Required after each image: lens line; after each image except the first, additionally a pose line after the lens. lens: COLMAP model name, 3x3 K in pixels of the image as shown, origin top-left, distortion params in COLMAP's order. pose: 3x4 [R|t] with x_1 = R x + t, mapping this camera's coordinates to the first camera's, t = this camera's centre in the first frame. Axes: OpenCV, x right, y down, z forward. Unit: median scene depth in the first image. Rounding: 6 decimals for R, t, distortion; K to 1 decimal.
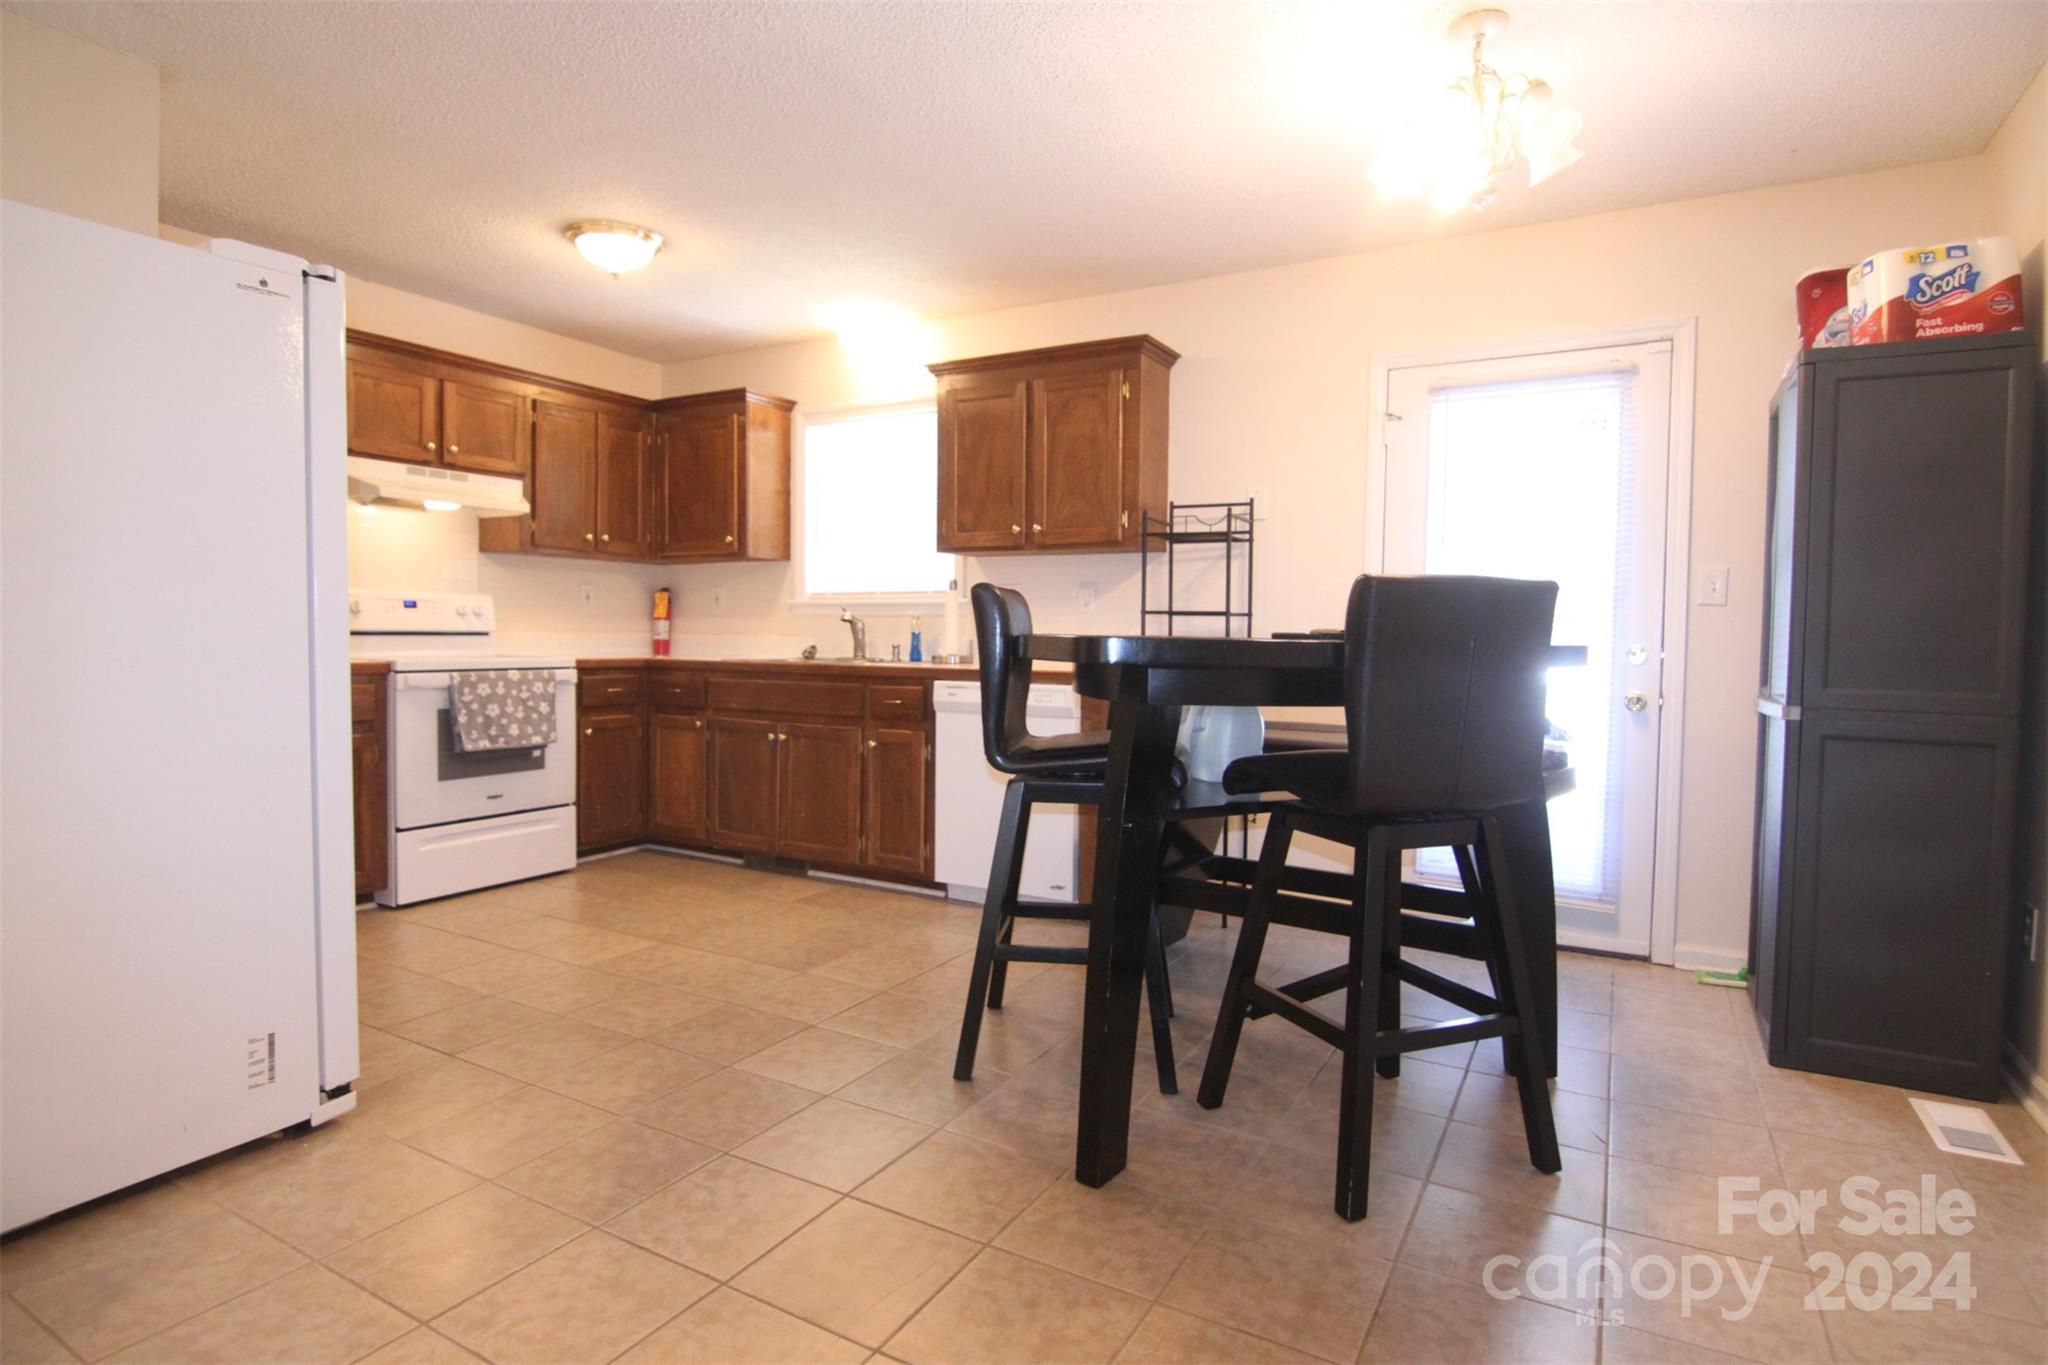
lens RADIAL K [[1053.5, 0, 1029.1], [0, 1053.5, 674.7], [0, 0, 1]] dist [-0.007283, -0.012314]
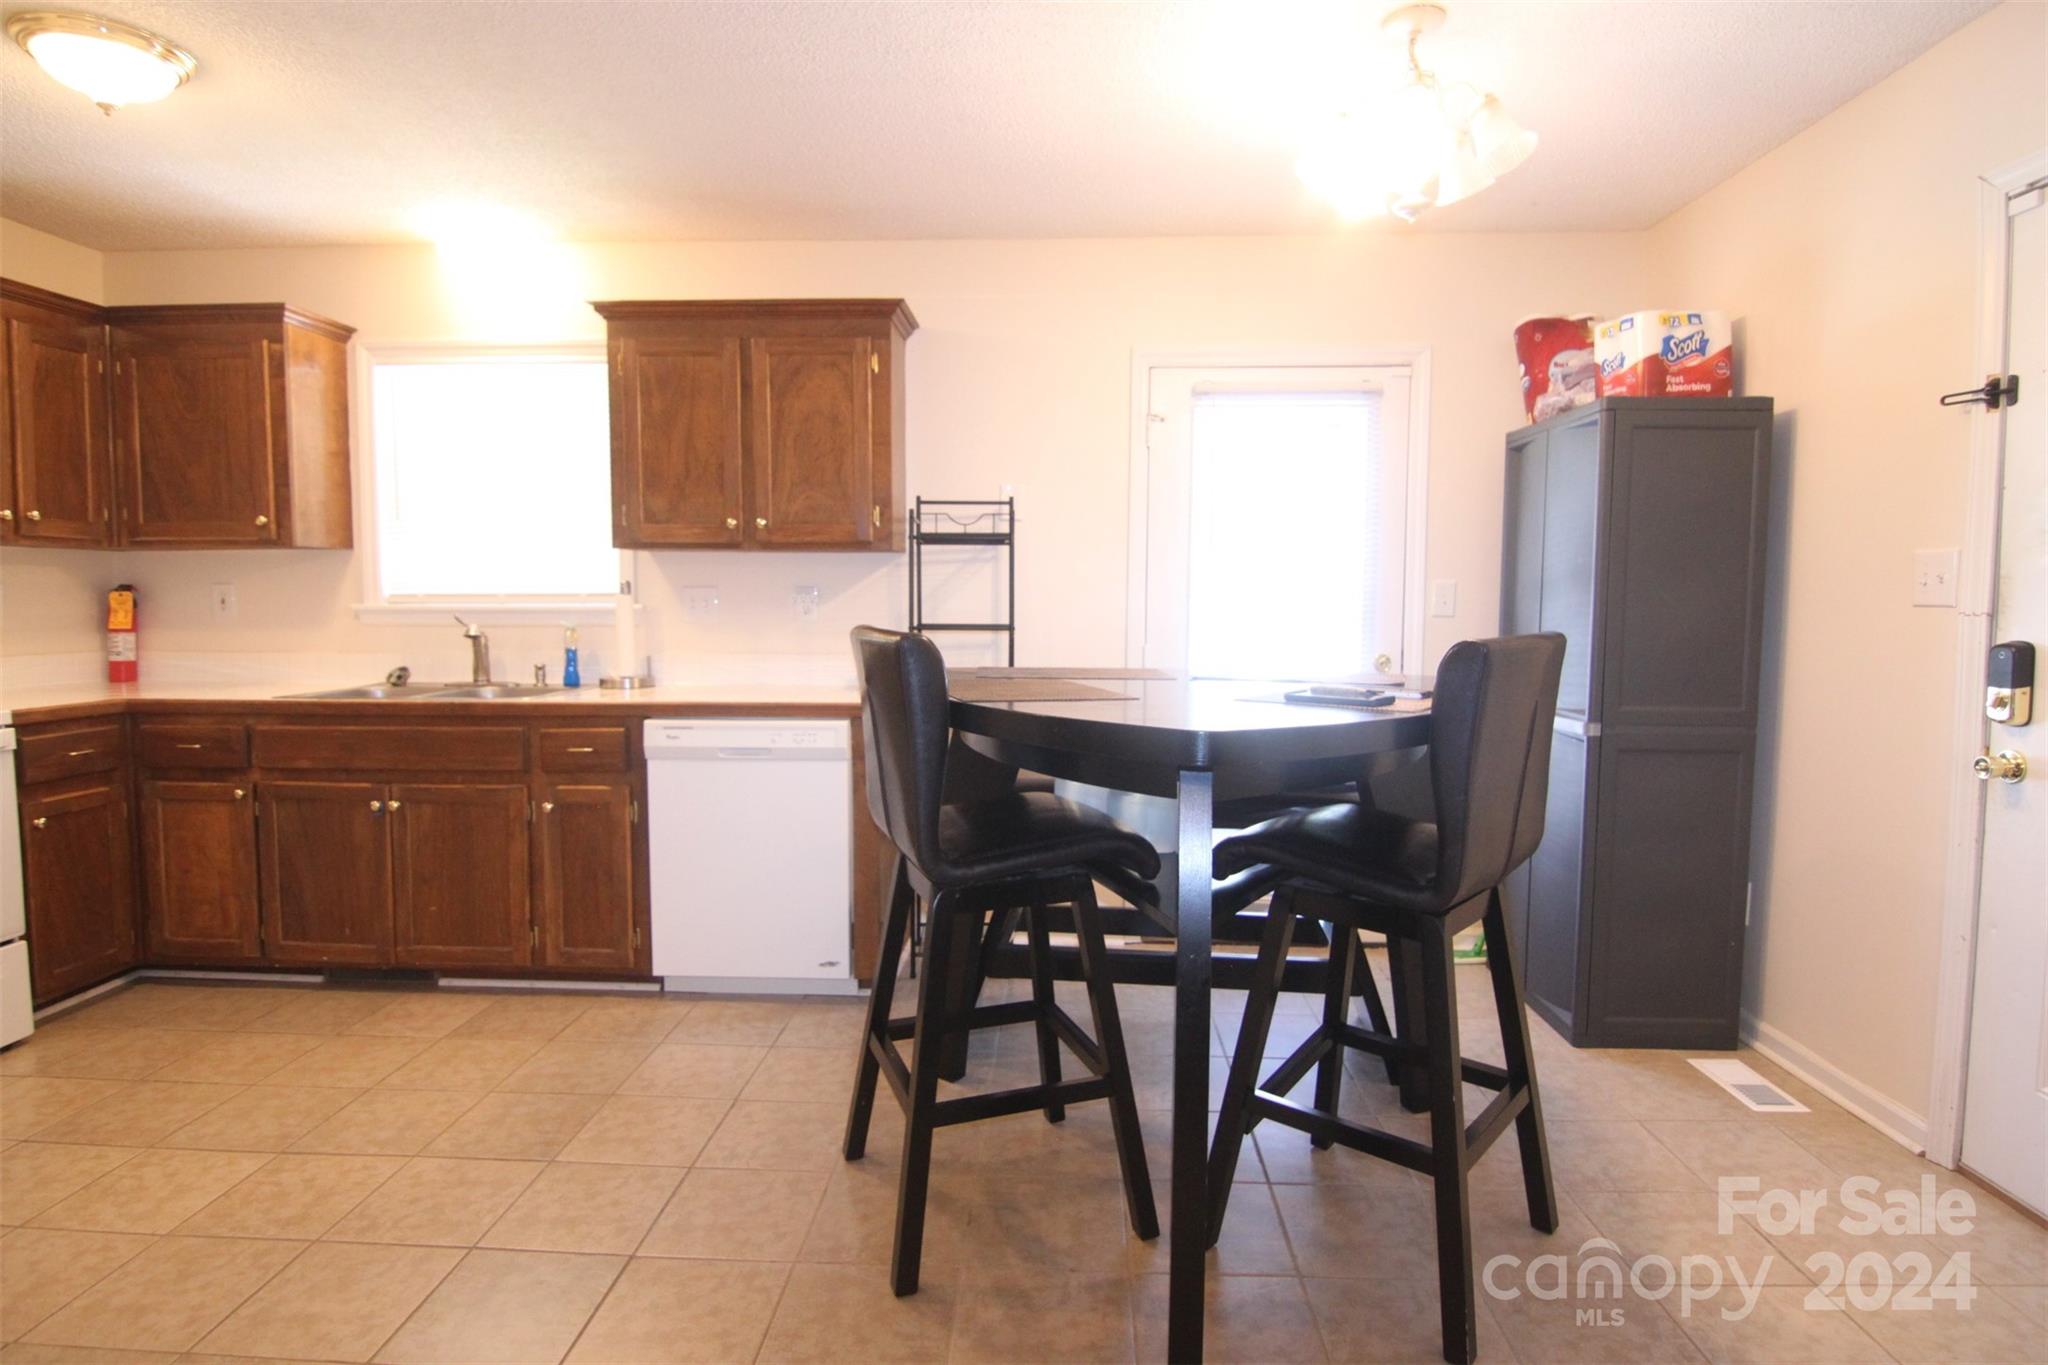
lens RADIAL K [[1053.5, 0, 1029.1], [0, 1053.5, 674.7], [0, 0, 1]] dist [-0.007283, -0.012314]
pose [[0.888263, -0.043313, 0.457289, -0.180260], [0.026140, 0.998698, 0.043817, -0.051141], [-0.458592, -0.026968, 0.888238, 0.177537]]
